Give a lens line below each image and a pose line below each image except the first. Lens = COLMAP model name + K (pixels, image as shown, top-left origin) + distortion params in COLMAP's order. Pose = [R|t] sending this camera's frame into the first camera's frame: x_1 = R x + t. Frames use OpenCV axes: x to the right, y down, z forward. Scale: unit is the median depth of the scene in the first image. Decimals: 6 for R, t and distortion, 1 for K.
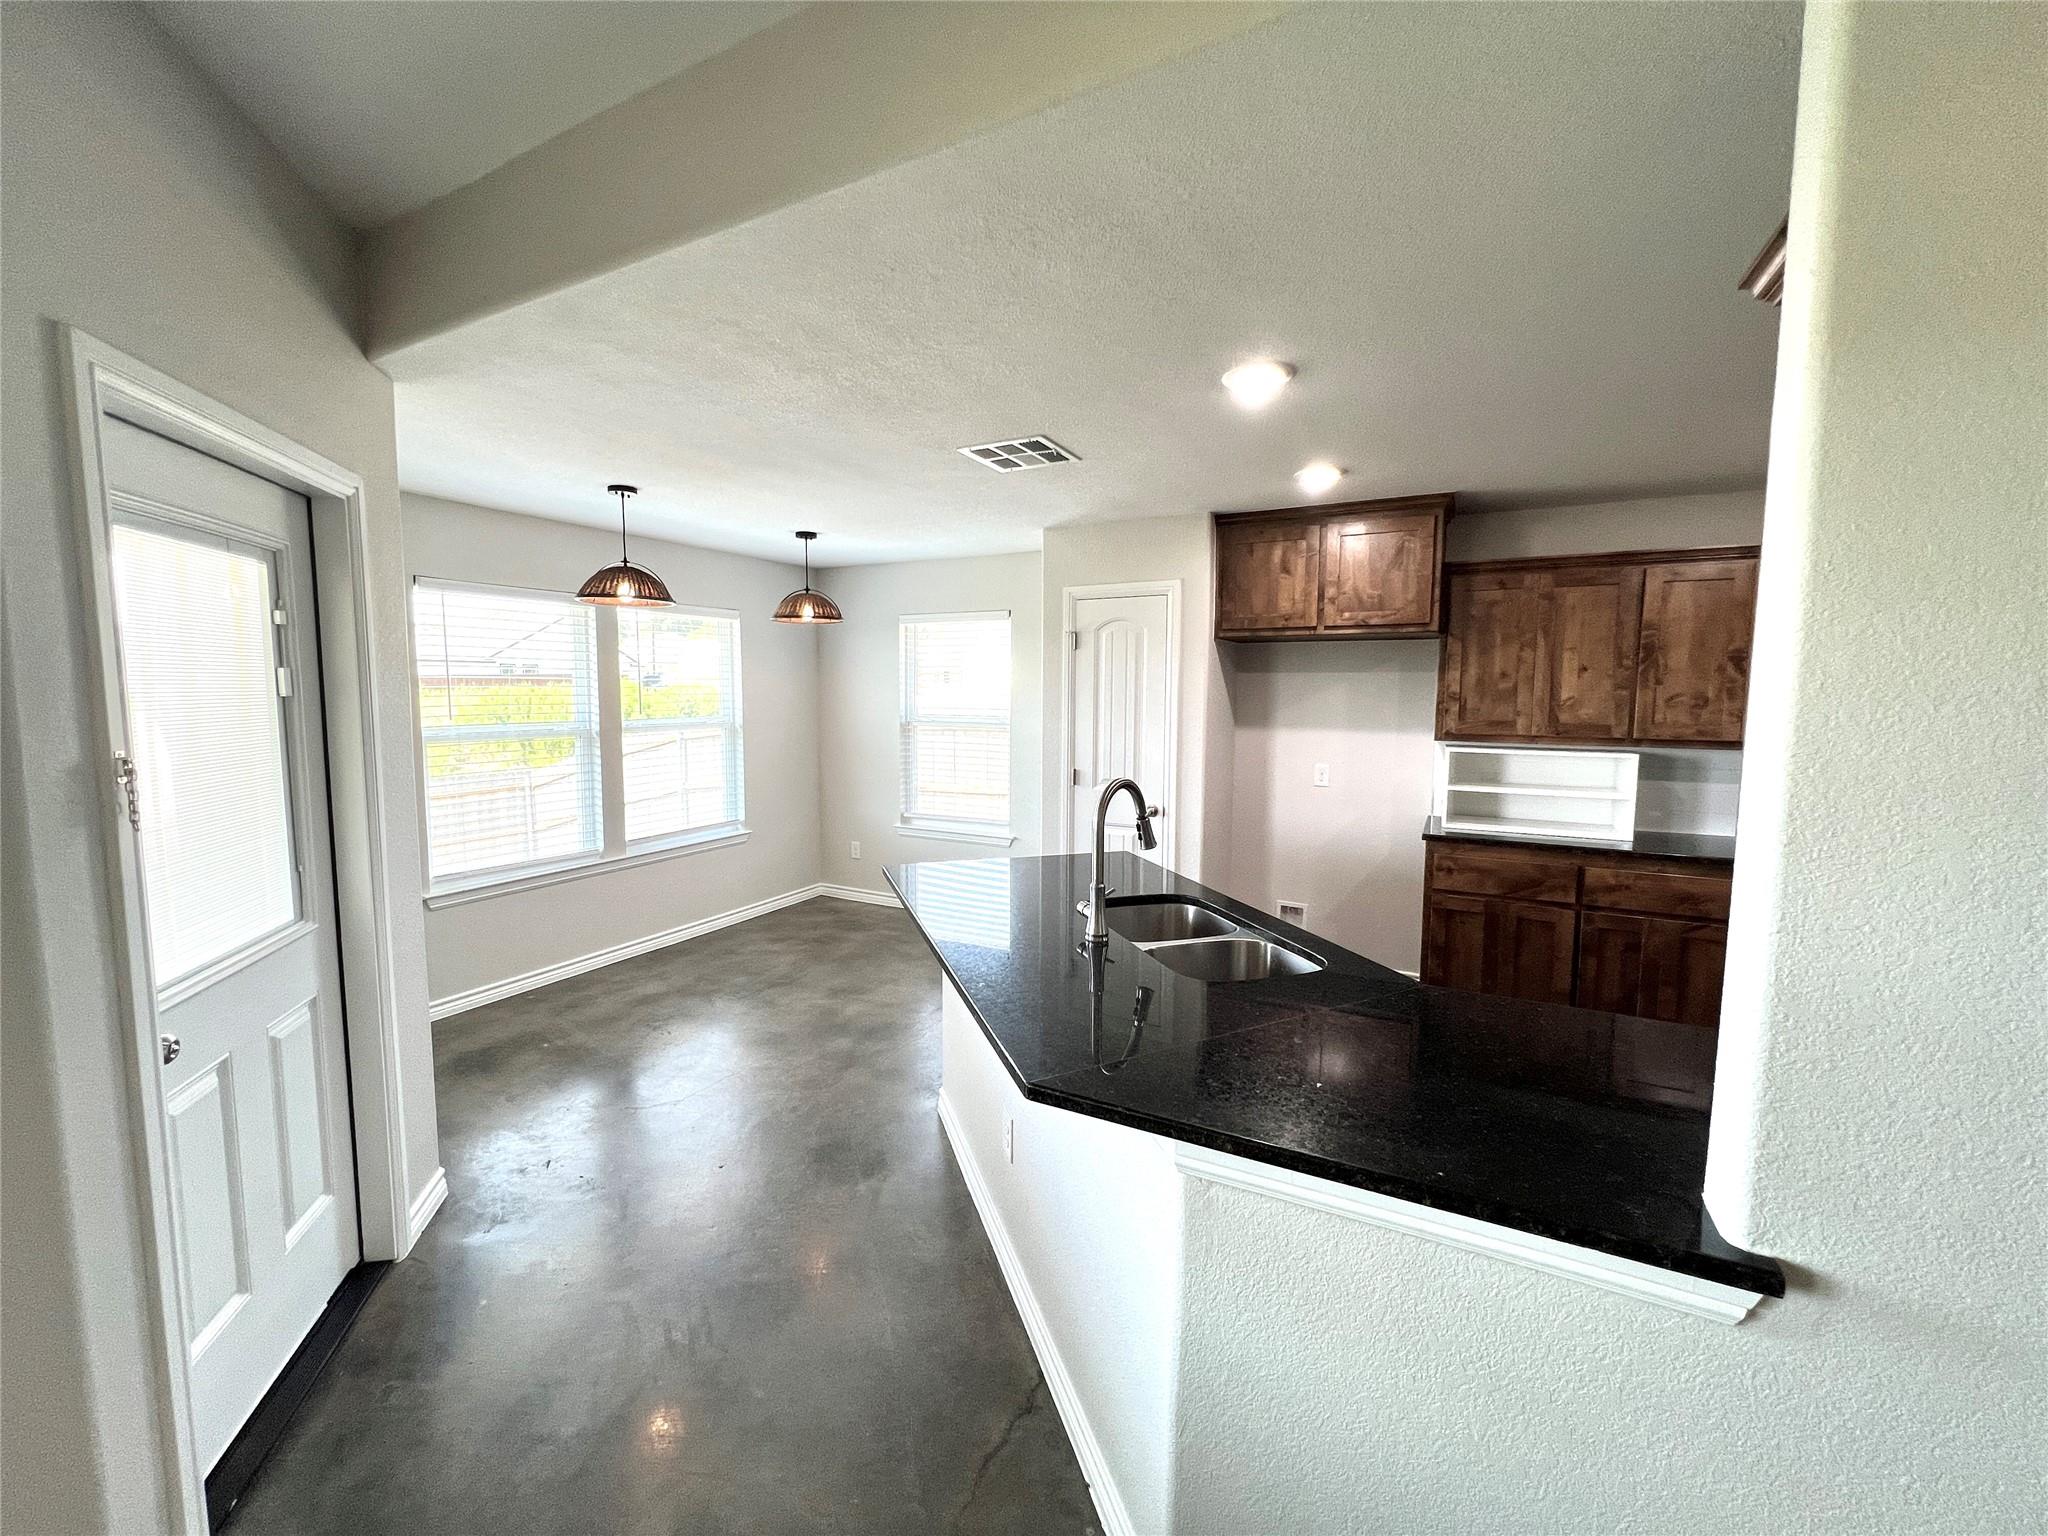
lens RADIAL K [[819.5, 0, 1020.1], [0, 819.5, 762.6], [0, 0, 1]] dist [-0.002409, 0.000366]
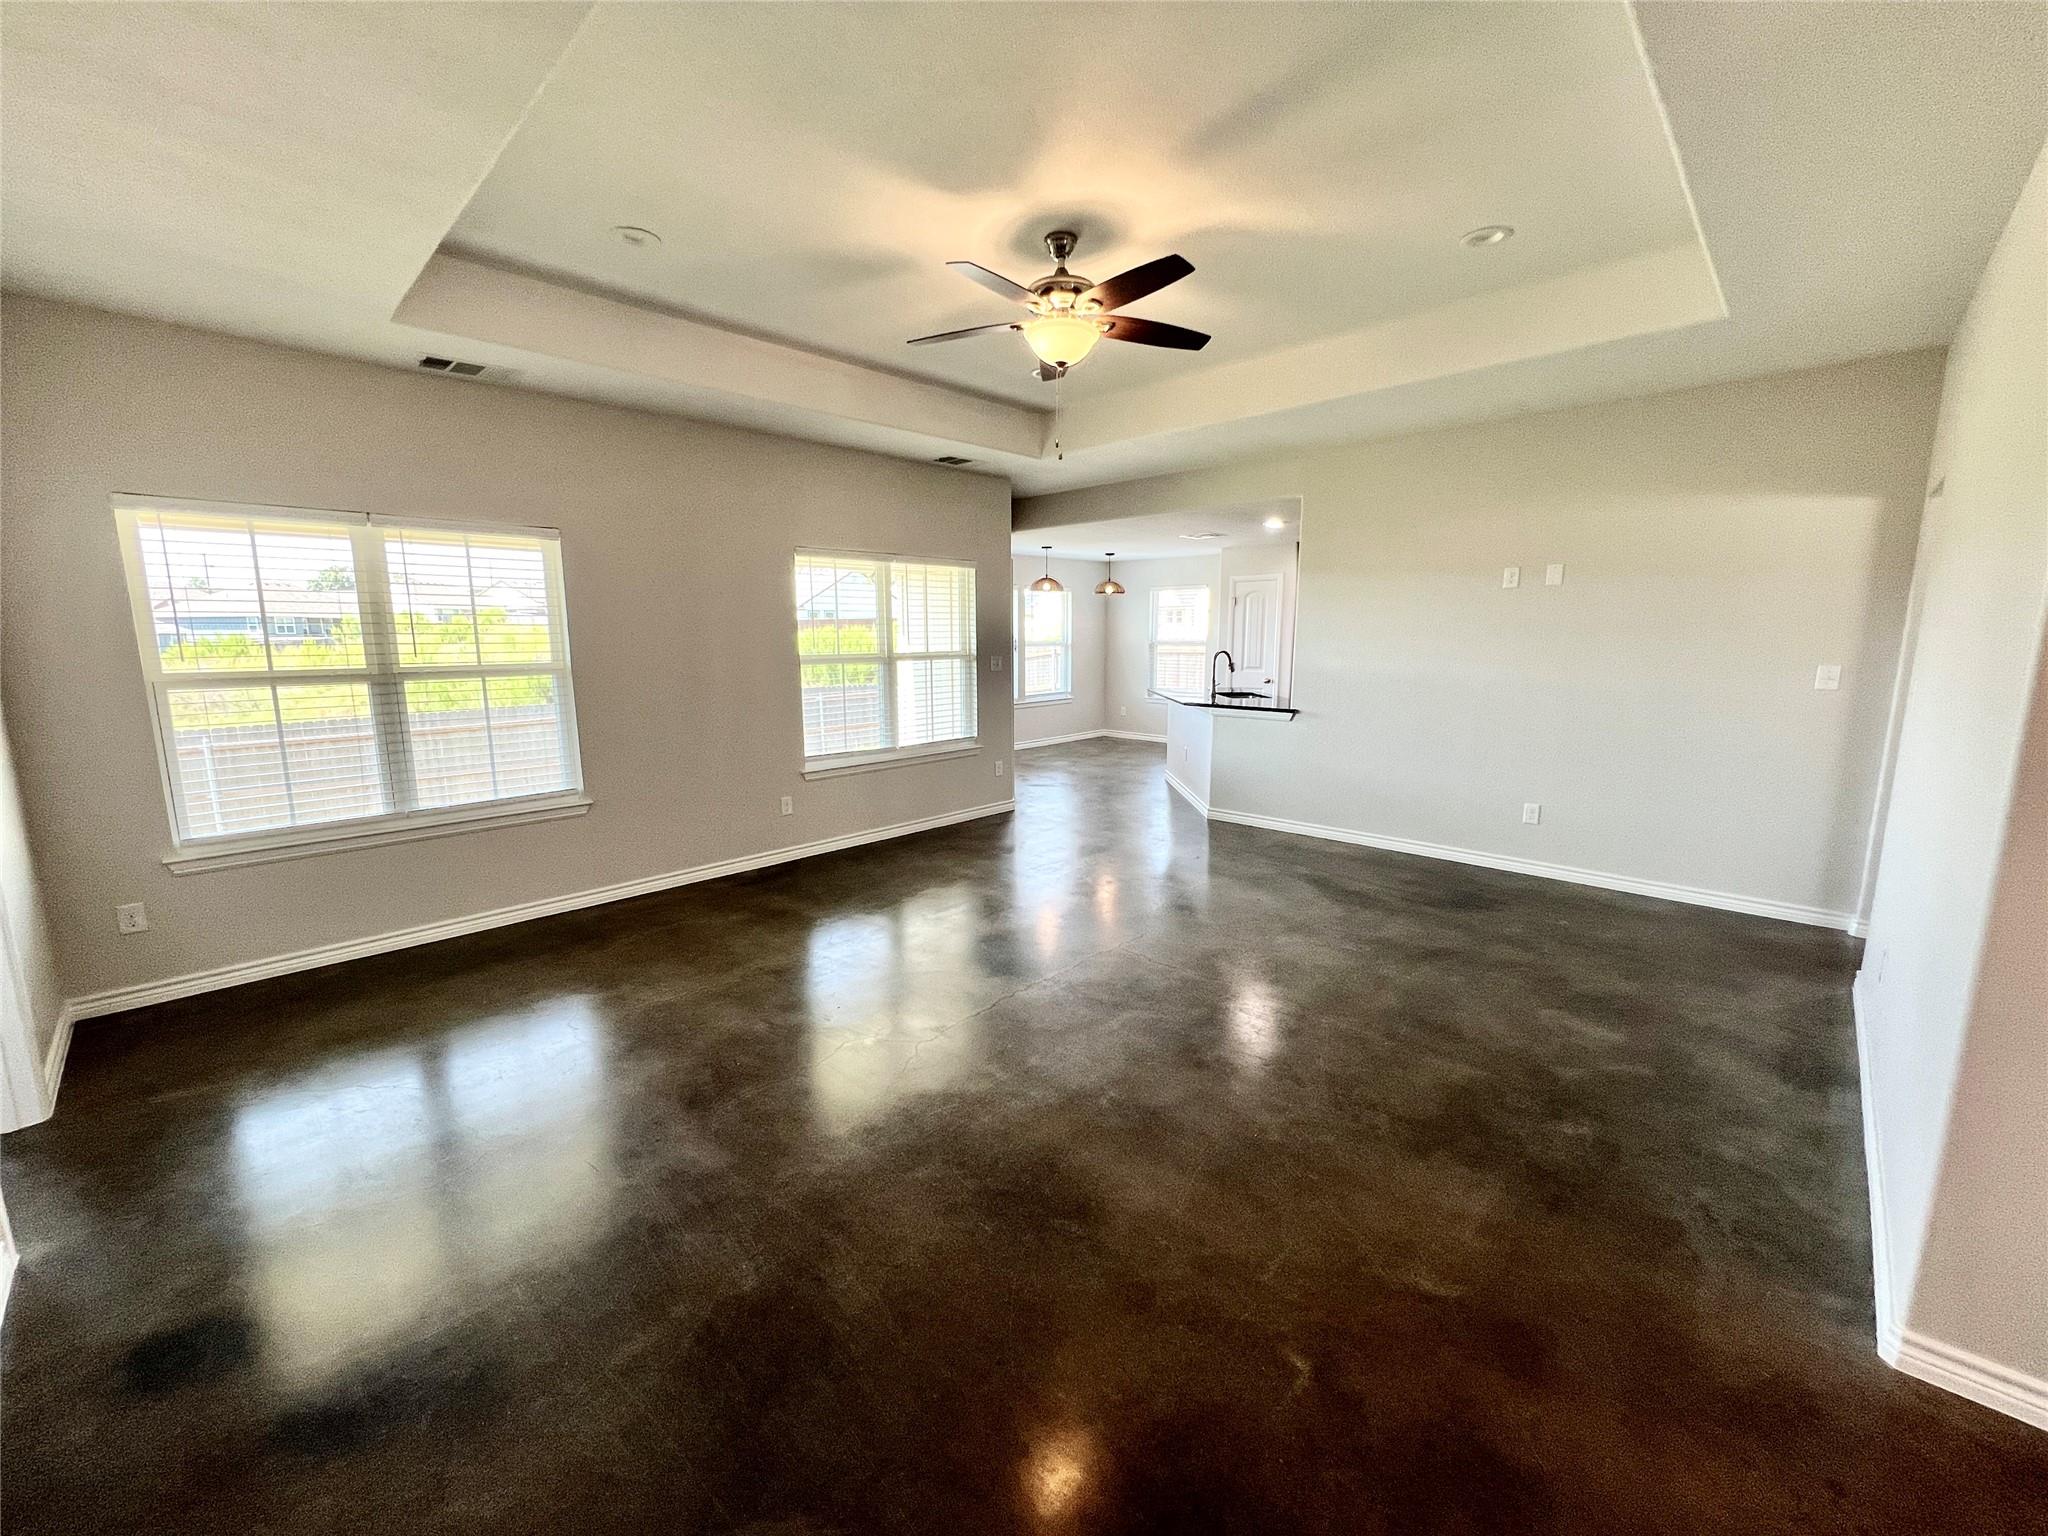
lens RADIAL K [[819.5, 0, 1020.1], [0, 819.5, 762.6], [0, 0, 1]] dist [-0.002409, 0.000366]
pose [[0.960929, 0.037243, -0.274277, 0.145265], [-0.016951, 0.996965, 0.075989, 0.131549], [0.276274, -0.068371, 0.958644, -1.376990]]
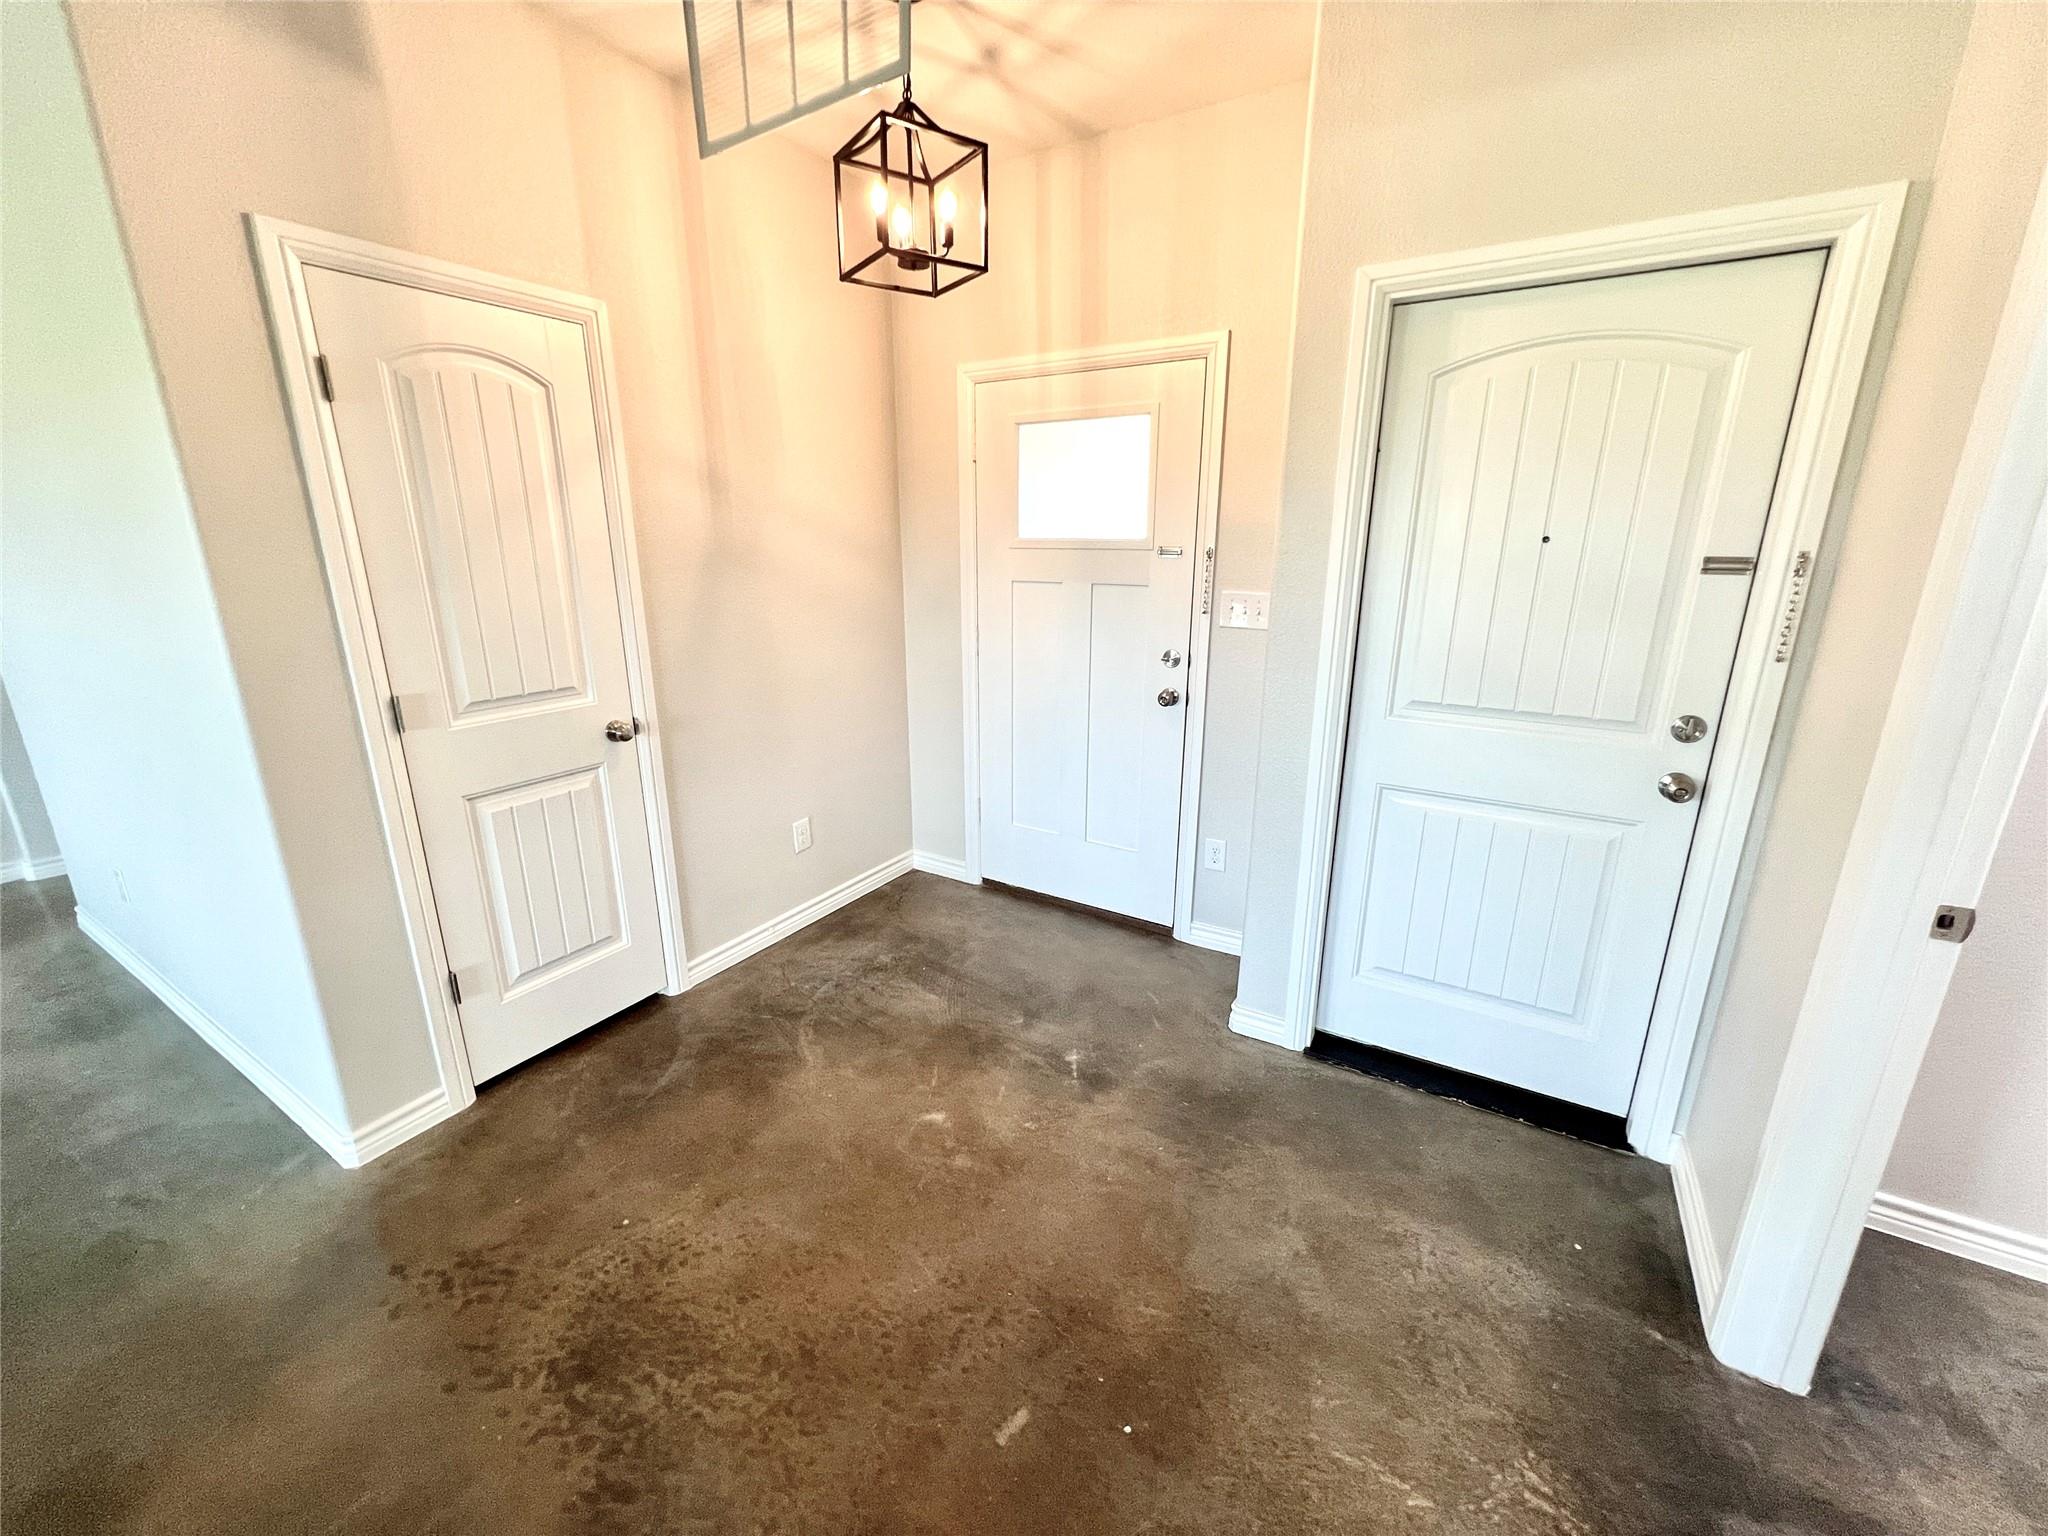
lens RADIAL K [[819.5, 0, 1020.1], [0, 819.5, 762.6], [0, 0, 1]] dist [-0.002409, 0.000366]
pose [[0.062327, -0.271862, 0.960316, 0.083902], [0.088468, 0.959904, 0.266004, 0.130311], [-0.994127, 0.068378, 0.083879, -1.334195]]
